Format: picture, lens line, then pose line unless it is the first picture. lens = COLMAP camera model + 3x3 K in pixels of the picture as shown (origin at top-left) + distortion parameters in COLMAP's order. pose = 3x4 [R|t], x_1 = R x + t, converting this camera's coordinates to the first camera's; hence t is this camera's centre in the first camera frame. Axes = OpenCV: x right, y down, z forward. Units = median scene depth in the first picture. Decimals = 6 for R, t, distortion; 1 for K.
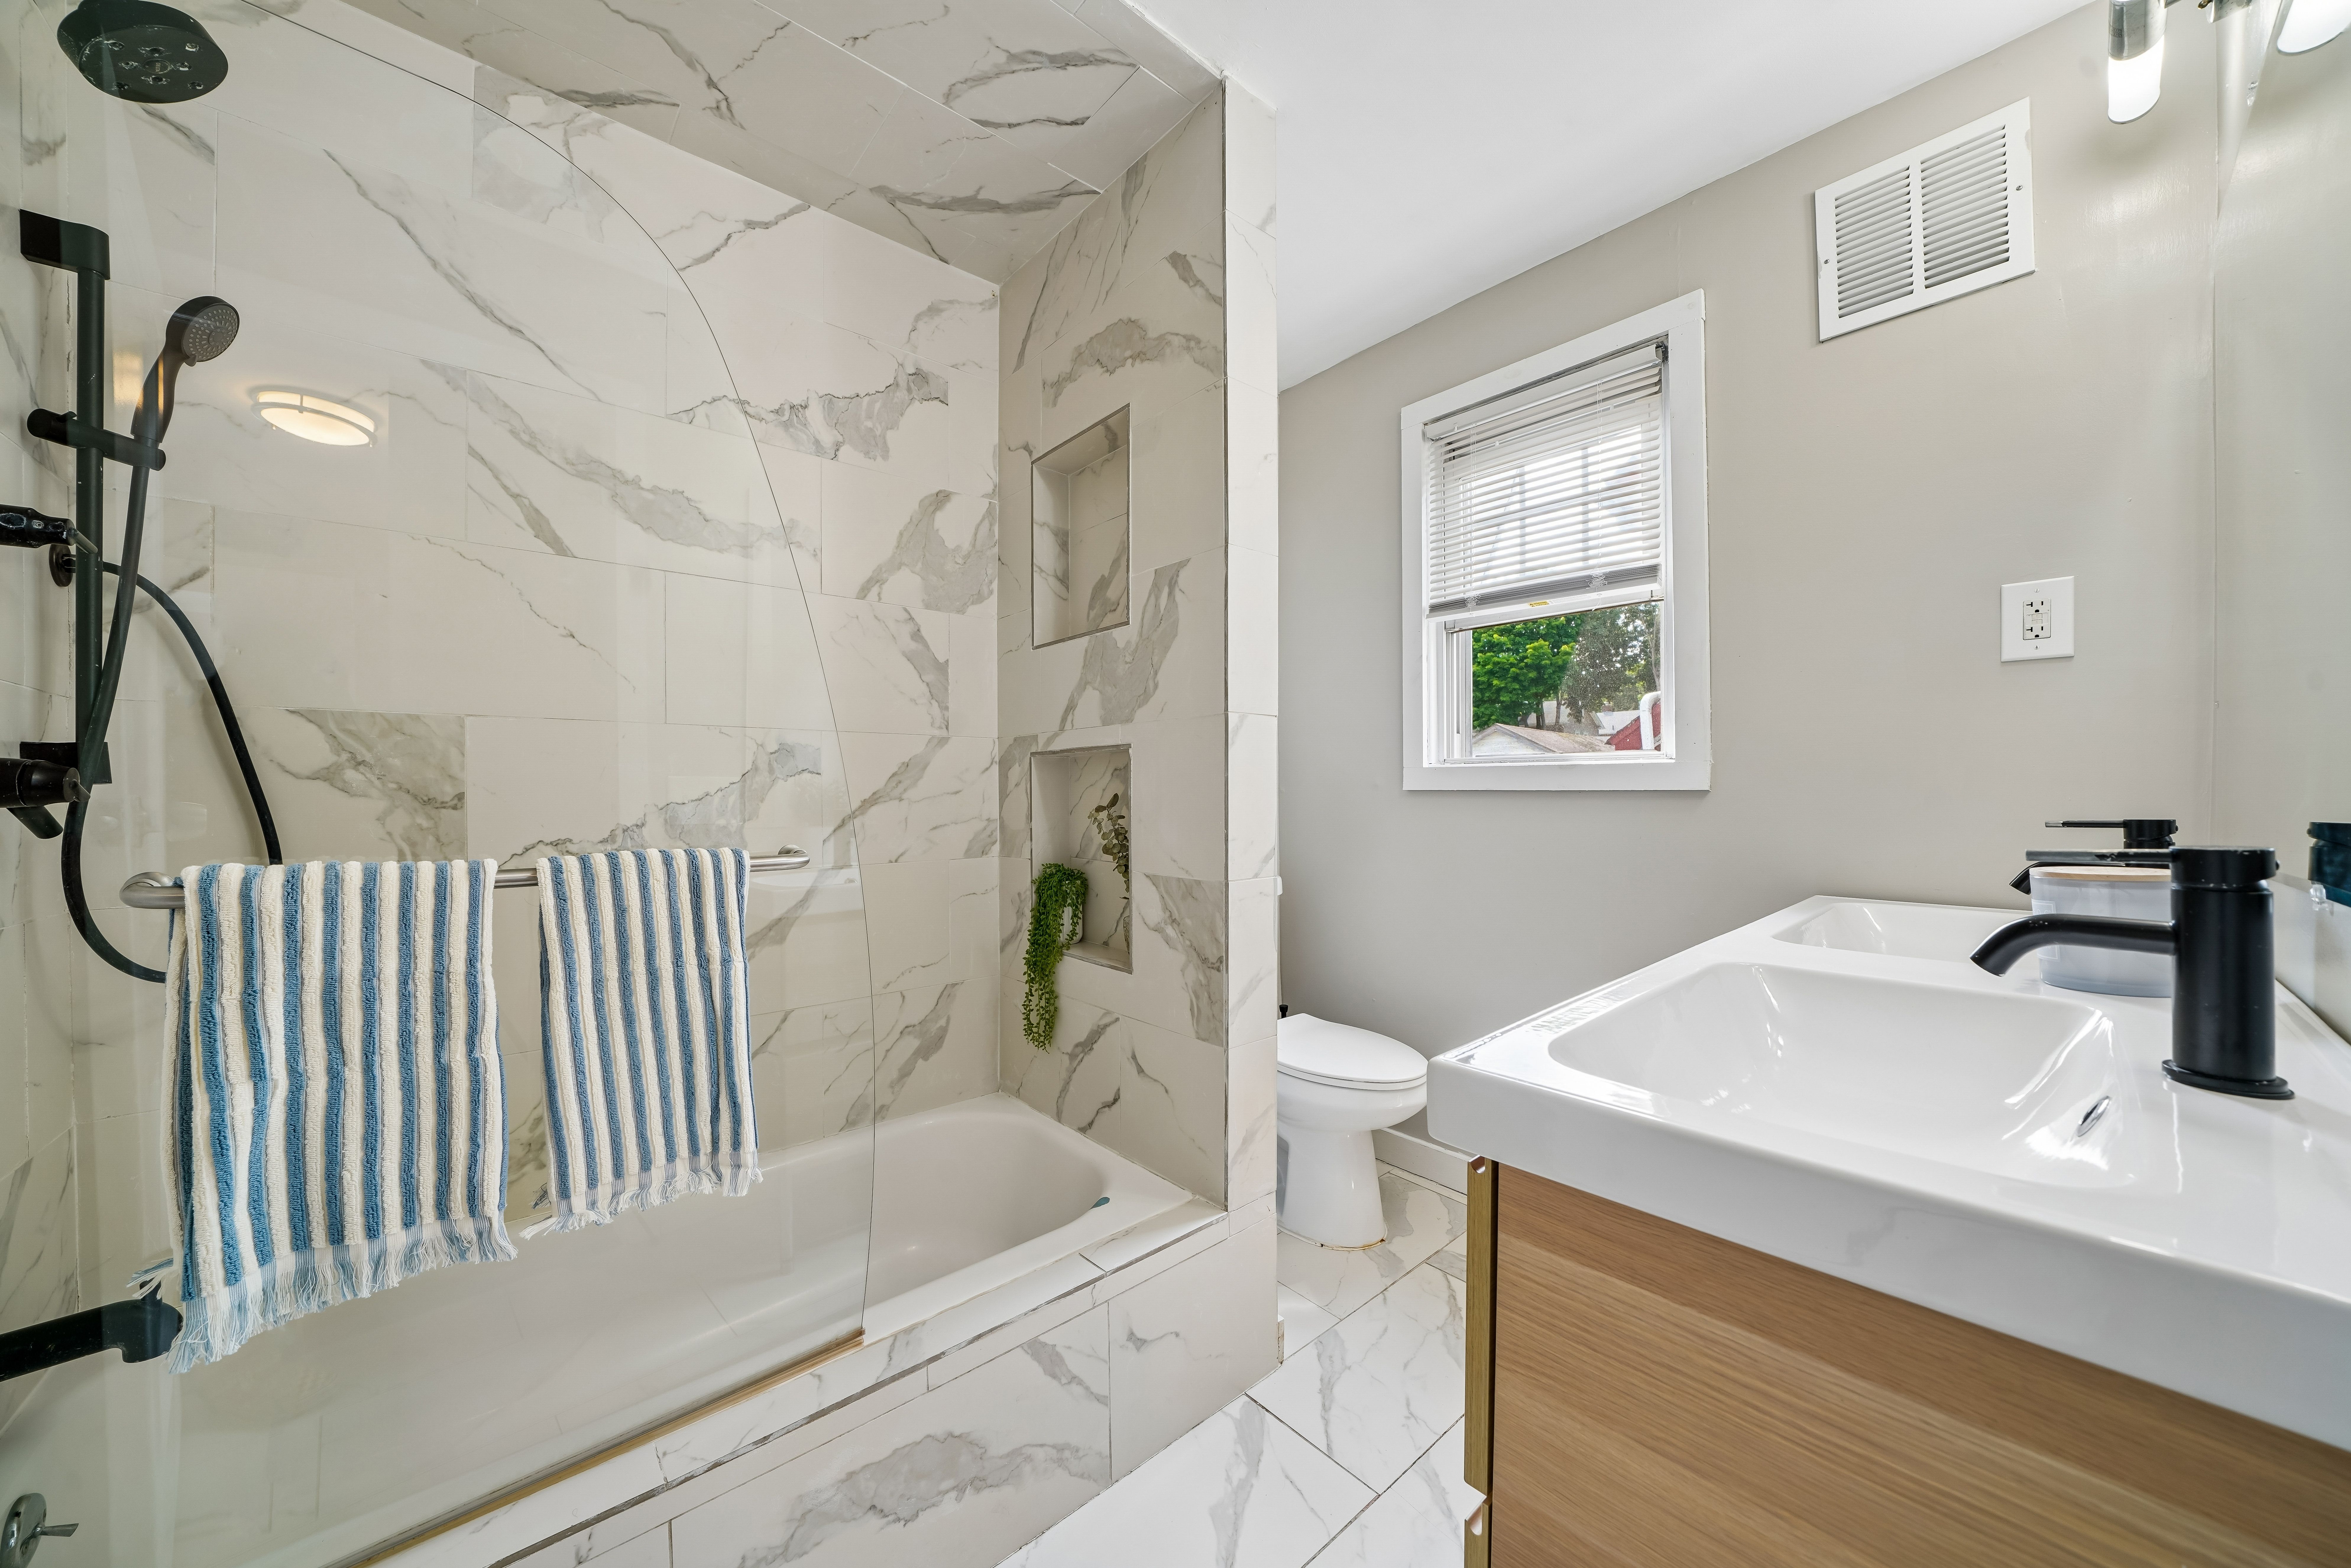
lens RADIAL K [[844.2, 0, 1142.2], [0, 844.2, 791.6], [0, 0, 1]] dist [-0.001042, 0.000018]
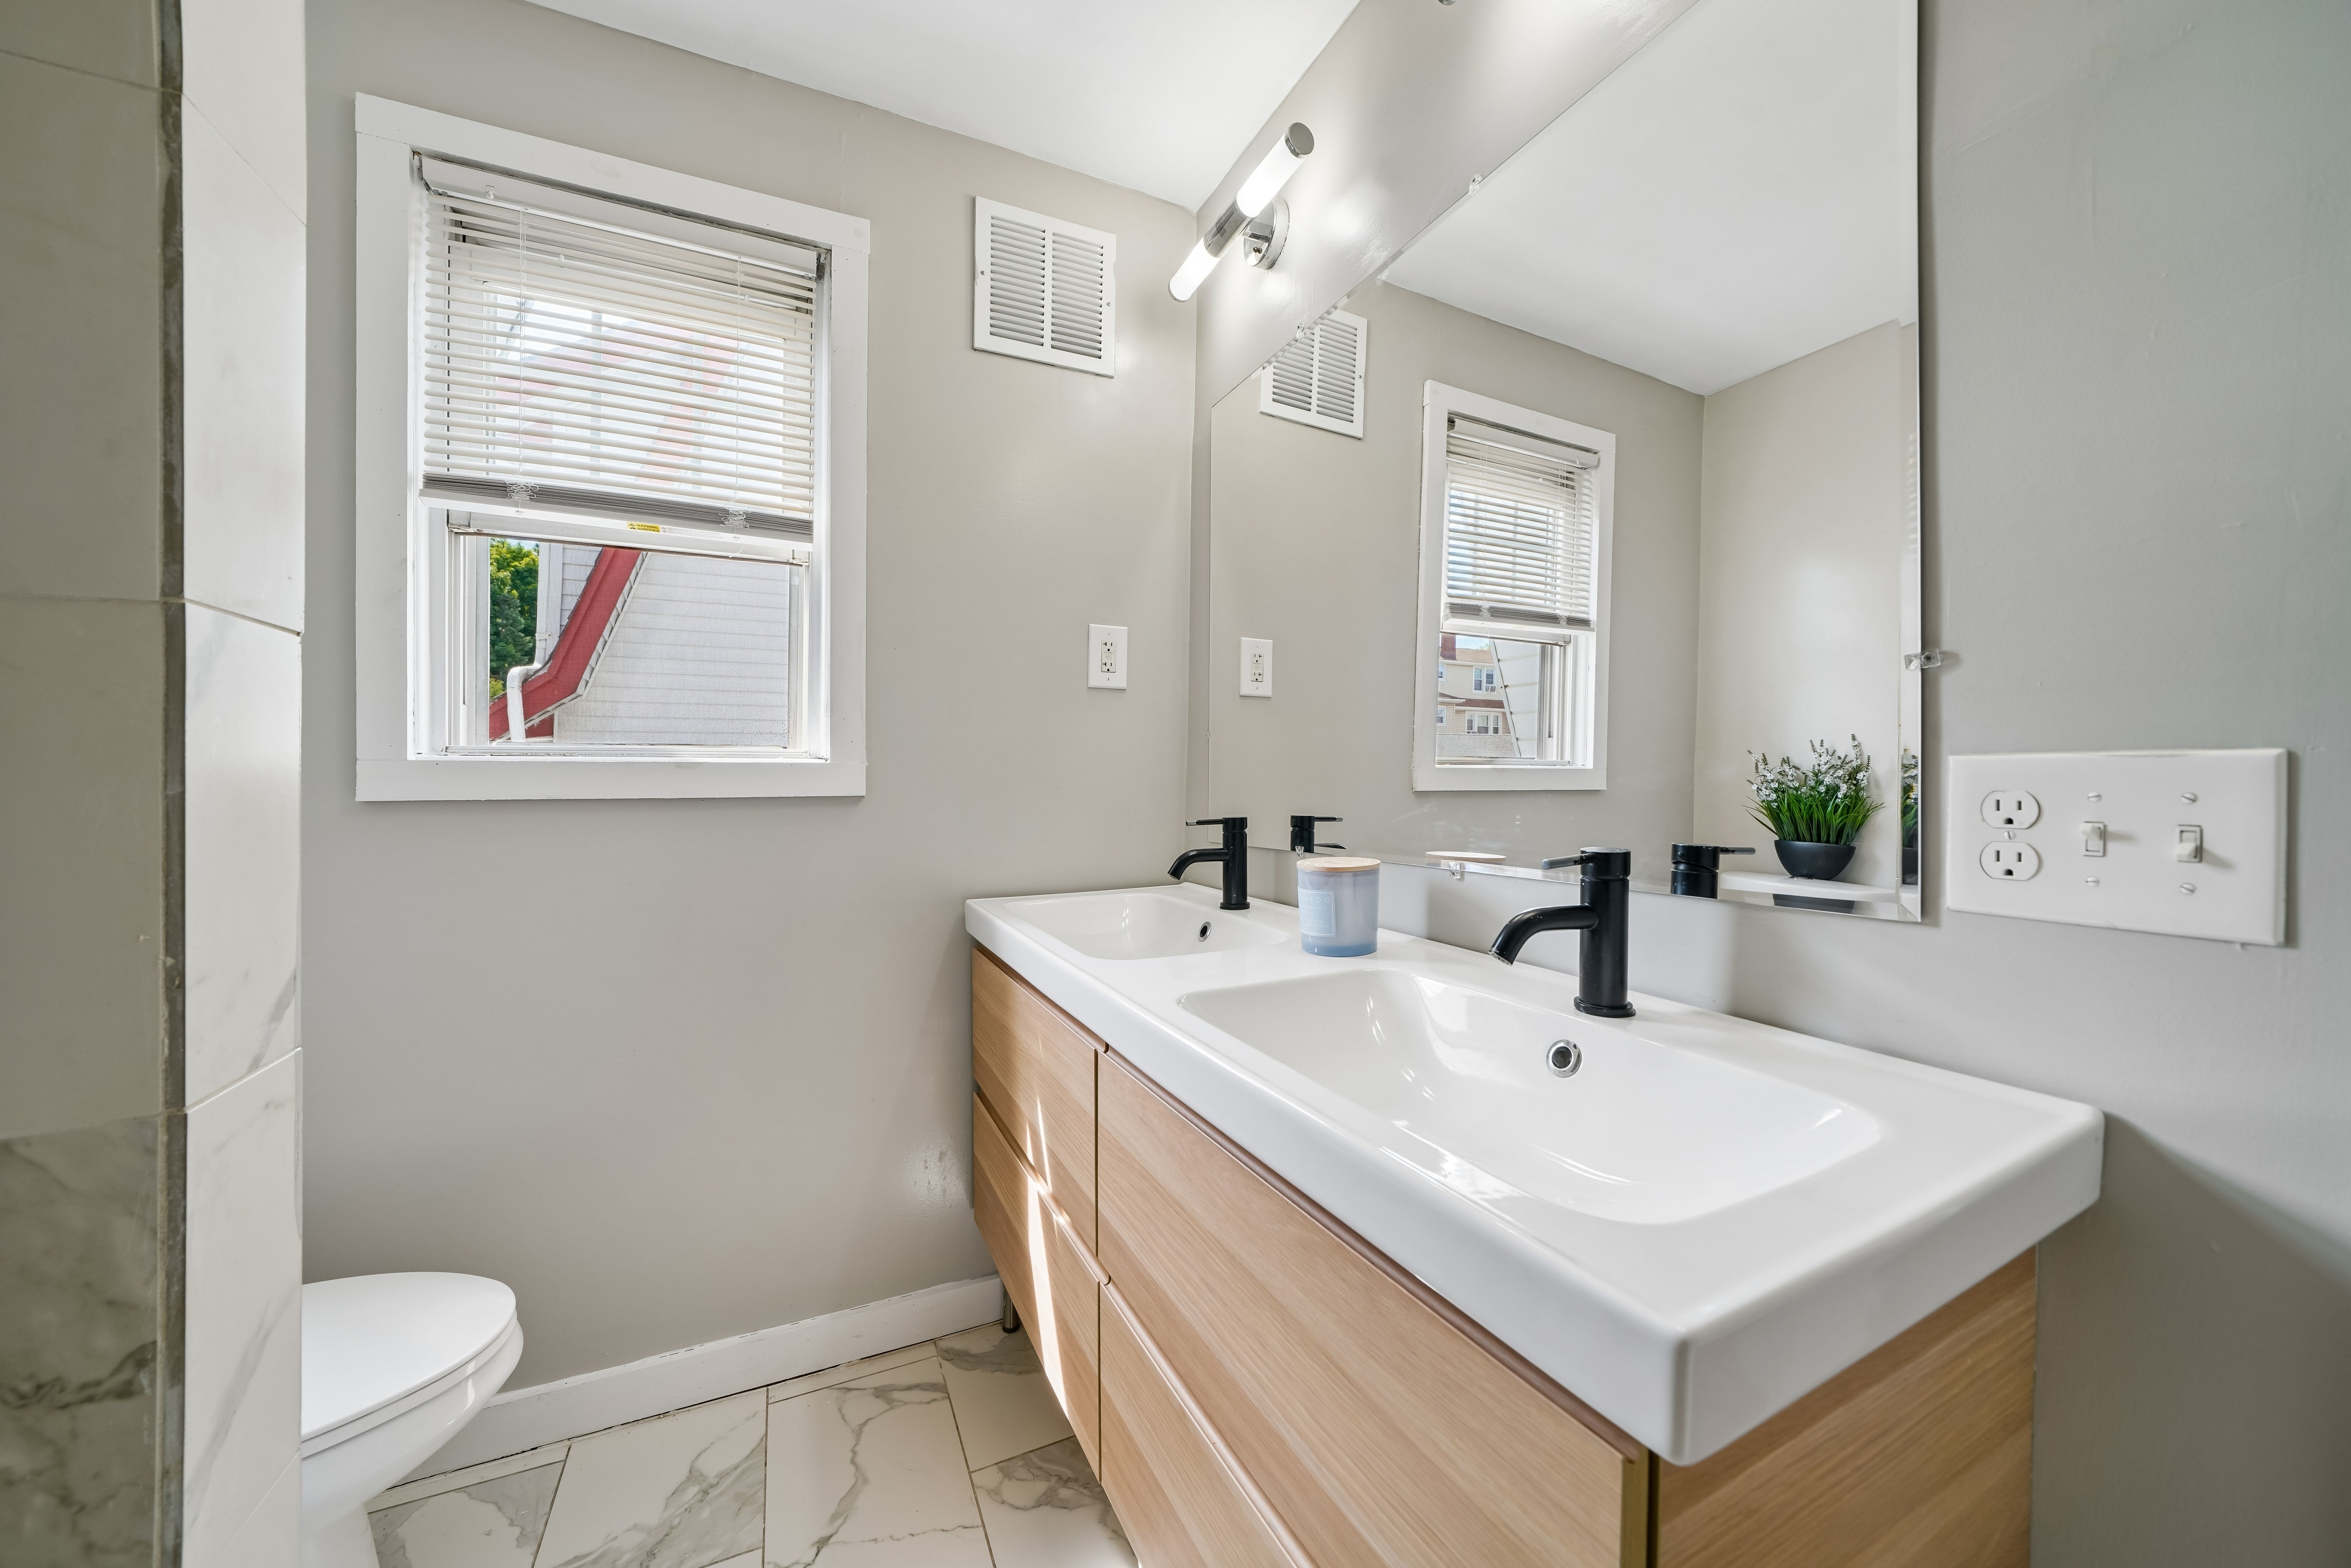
lens RADIAL K [[853.3, 0, 1214.5], [0, 853.3, 777.4], [0, 0, 1]] dist [-0.006185, -0.000331]
pose [[0.251605, 0.001653, 0.967829, -0.106698], [0.001927, 0.999996, -0.002209, -0.020589], [-0.967828, 0.002421, 0.251601, 0.479015]]
